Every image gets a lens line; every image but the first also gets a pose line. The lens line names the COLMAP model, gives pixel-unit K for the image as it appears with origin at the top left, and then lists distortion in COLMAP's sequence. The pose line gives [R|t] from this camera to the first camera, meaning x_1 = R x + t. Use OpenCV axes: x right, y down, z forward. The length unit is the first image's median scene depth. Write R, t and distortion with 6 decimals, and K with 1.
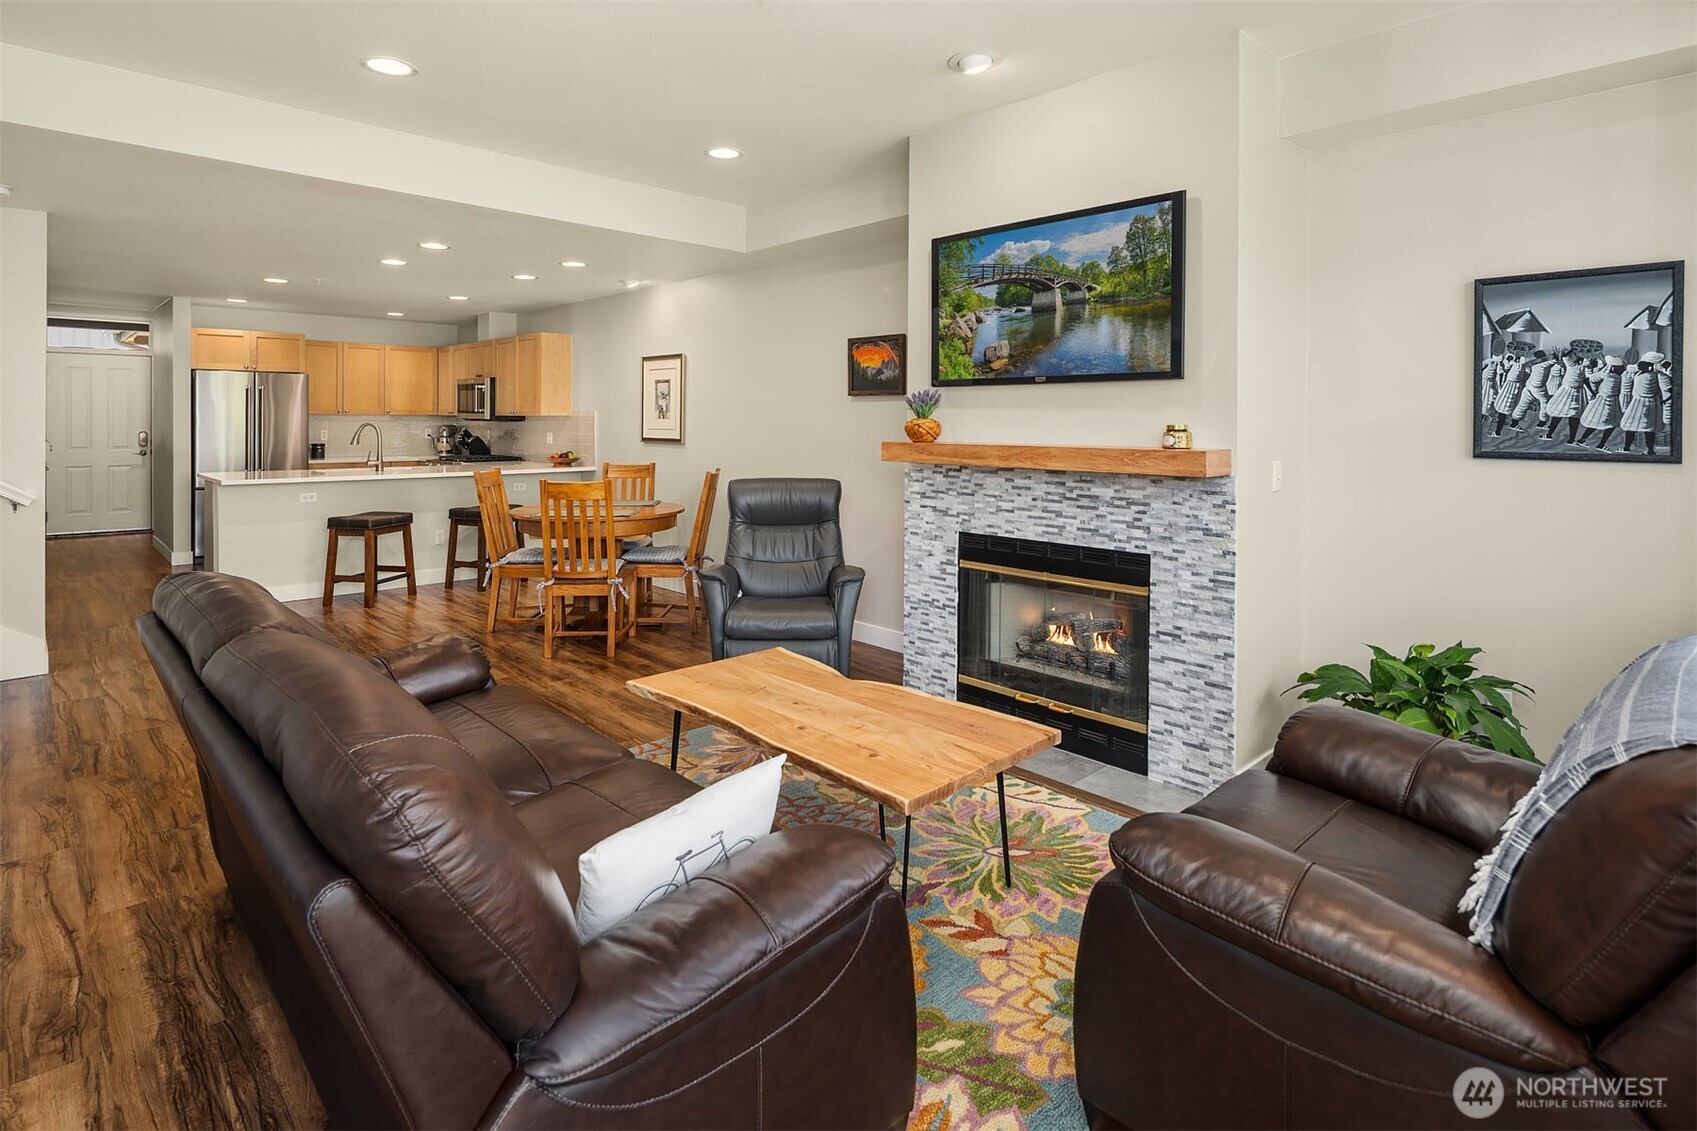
lens RADIAL K [[845.0, 0, 849.4], [0, 845.0, 424.3], [0, 0, 1]] dist [0.000154, -0.000063]
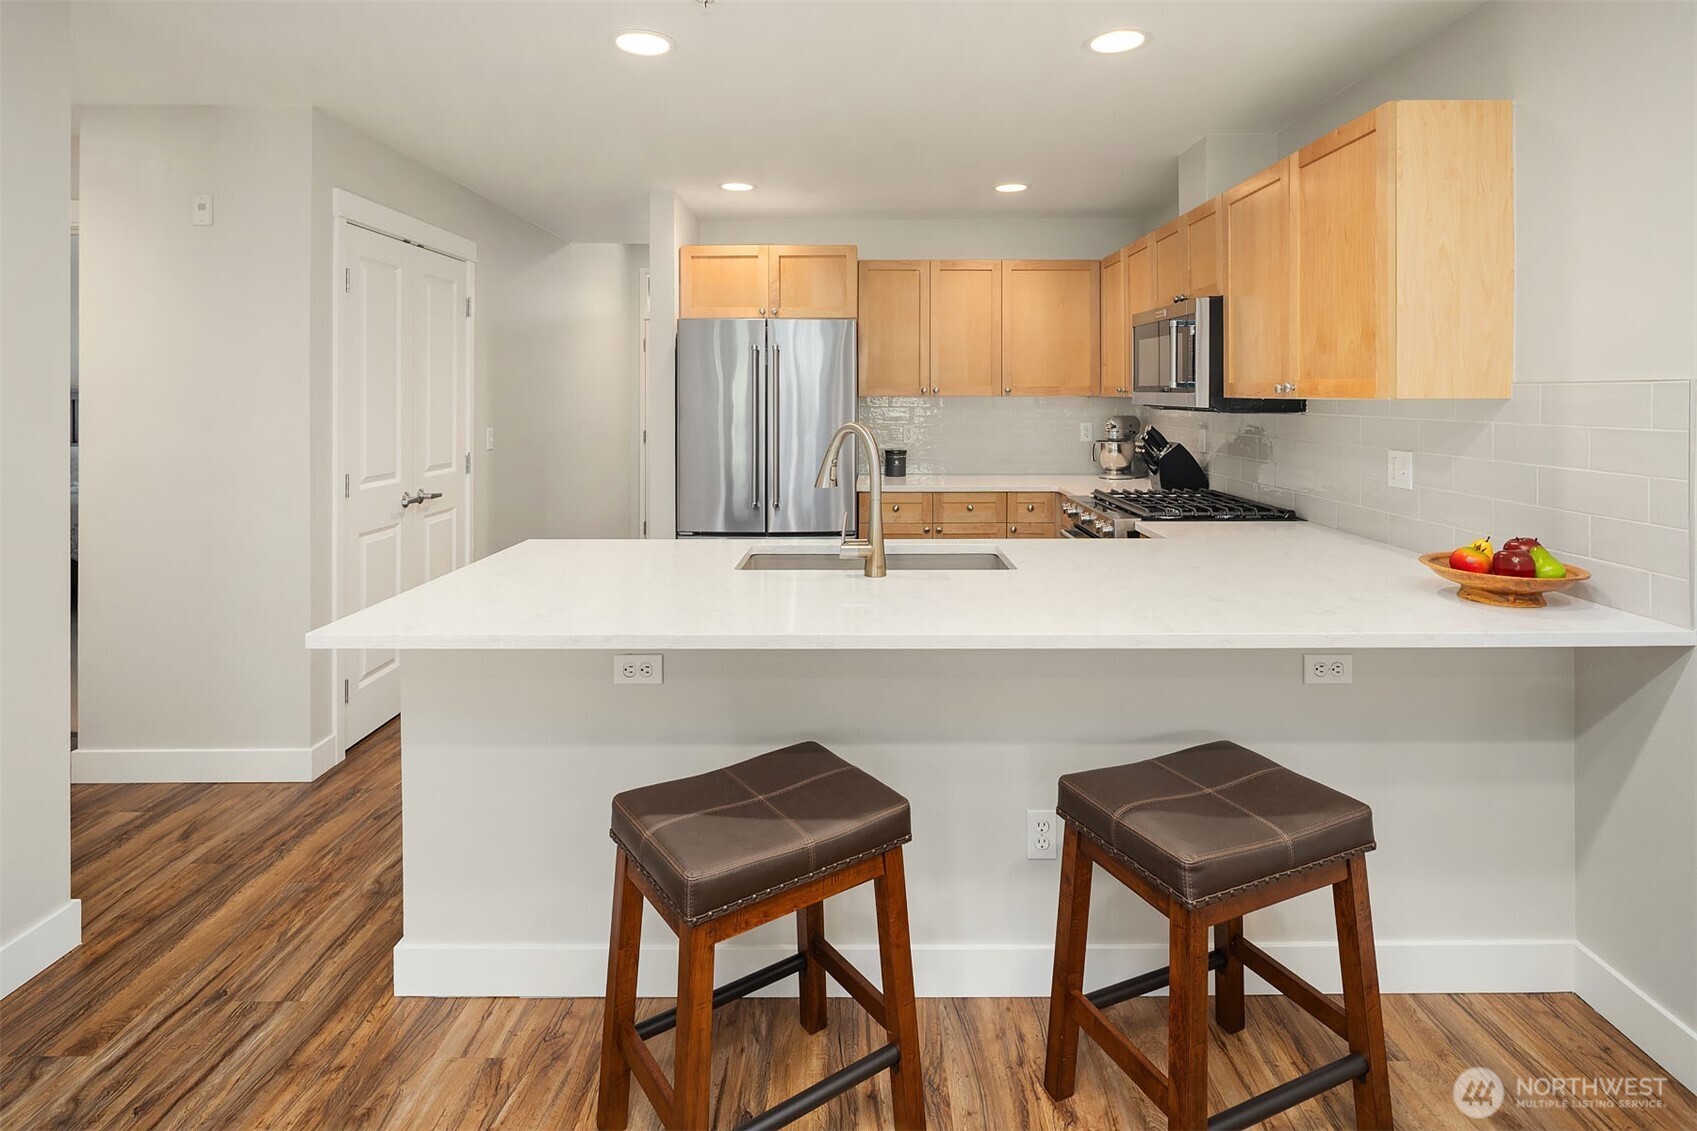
lens RADIAL K [[853.4, 0, 845.7], [0, 853.4, 396.3], [0, 0, 1]] dist [-0.001053, -0.000301]
pose [[0.700414, -0.004616, -0.713722, -0.300342], [-0.000243, 0.999977, -0.006706, -0.009653], [0.713737, 0.004870, 0.700397, 0.694041]]
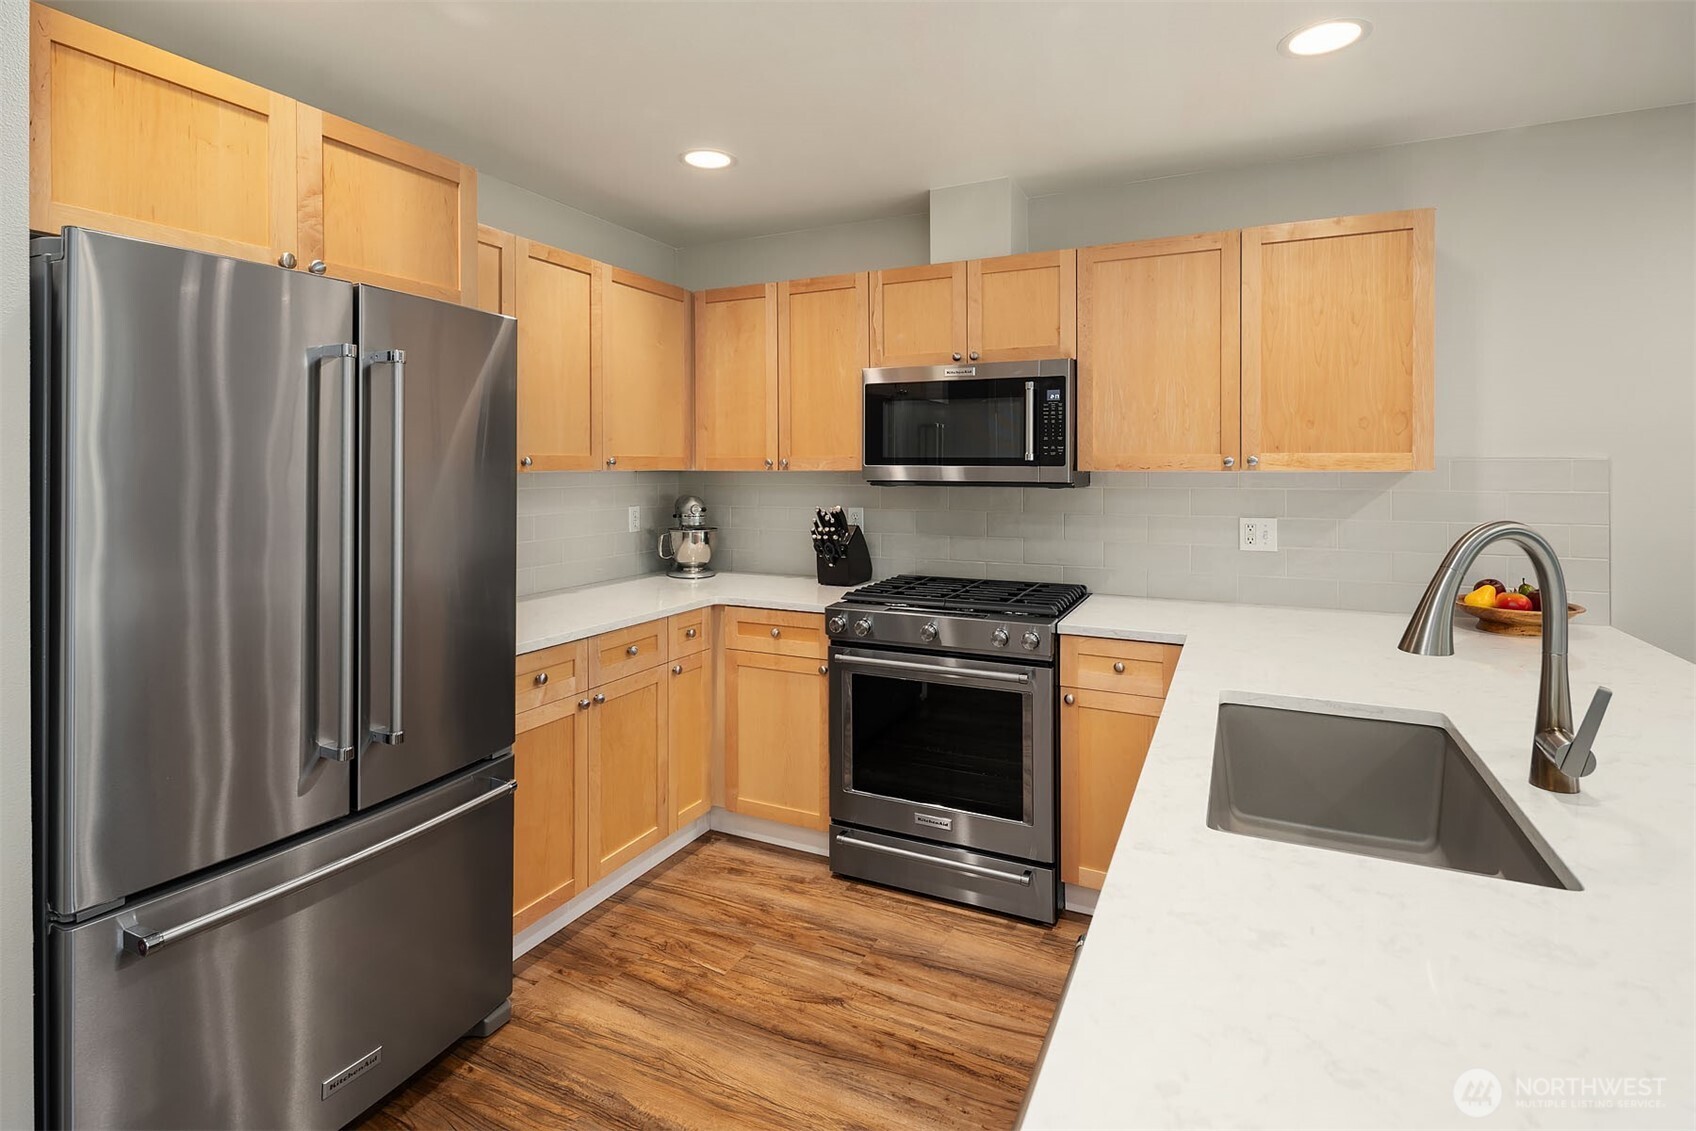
lens RADIAL K [[835.4, 0, 847.1], [0, 835.4, 464.8], [0, 0, 1]] dist [0.024259, -0.000262]
pose [[0.941027, -0.006672, 0.338266, -0.699173], [0.009383, 0.999936, -0.006381, -0.013520], [-0.338202, 0.009178, 0.941029, 0.799278]]
